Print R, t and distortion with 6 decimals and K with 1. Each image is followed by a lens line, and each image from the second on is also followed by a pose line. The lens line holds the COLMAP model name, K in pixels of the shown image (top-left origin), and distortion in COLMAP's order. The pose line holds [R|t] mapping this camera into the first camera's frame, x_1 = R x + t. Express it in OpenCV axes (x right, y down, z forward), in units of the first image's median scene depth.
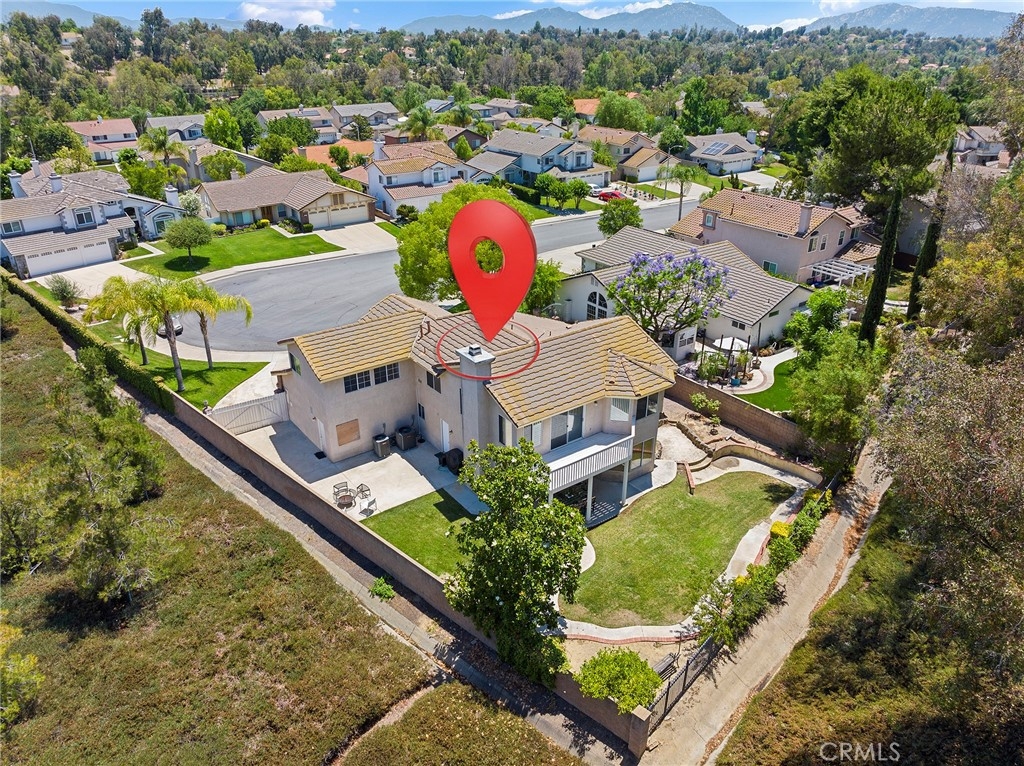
lens RADIAL K [[718.9, 0, 512.0], [0, 718.9, 383.0], [0, 0, 1]] dist [-0.036595, -0.004100]
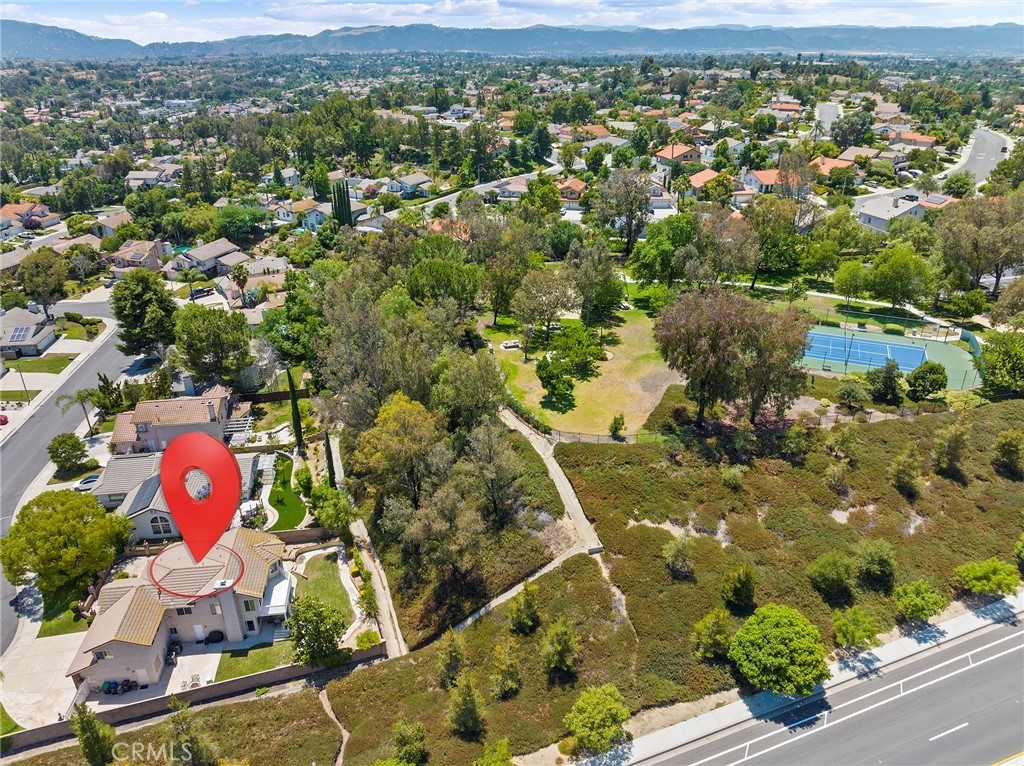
lens RADIAL K [[722.5, 0, 509.5], [0, 722.5, 377.0], [0, 0, 1]] dist [-0.043093, 0.010906]
pose [[0.463968, -0.378177, 0.801072, -0.945686], [0.393008, 0.898304, 0.196455, -0.566271], [-0.793901, 0.223679, 0.565411, -0.864862]]
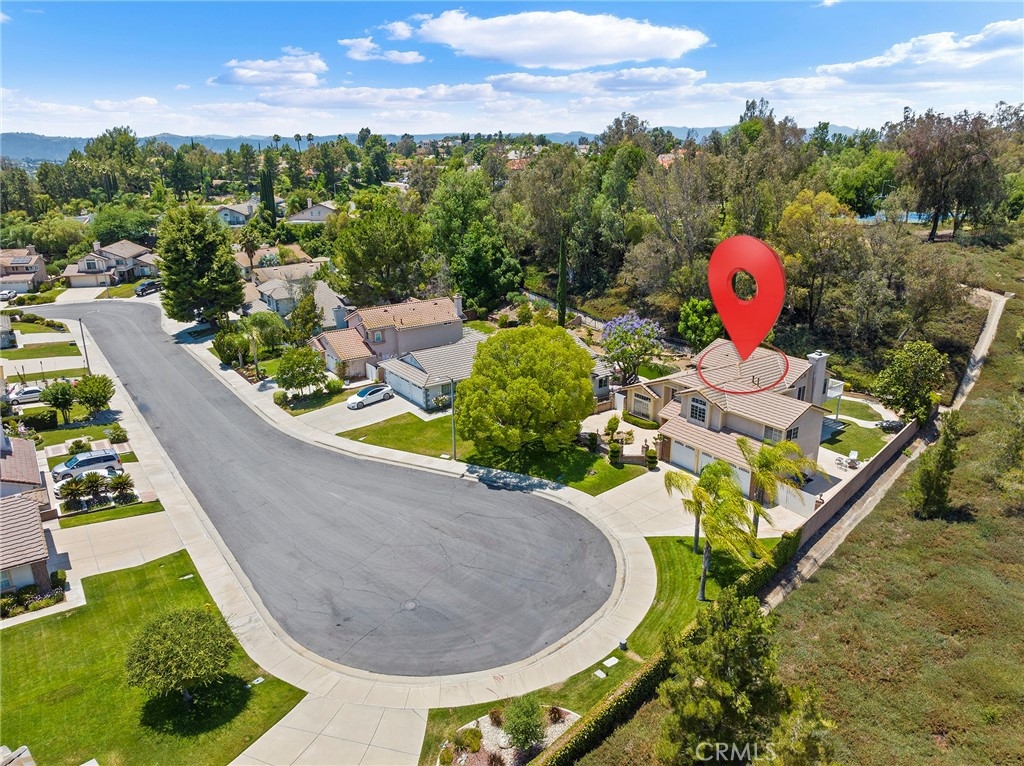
lens RADIAL K [[718.9, 0, 512.0], [0, 718.9, 383.0], [0, 0, 1]] dist [-0.036595, -0.004100]
pose [[0.002368, -0.311604, 0.950209, -1.519250], [0.445443, 0.851062, 0.277980, -0.701596], [-0.895307, 0.422606, 0.140817, 1.219404]]
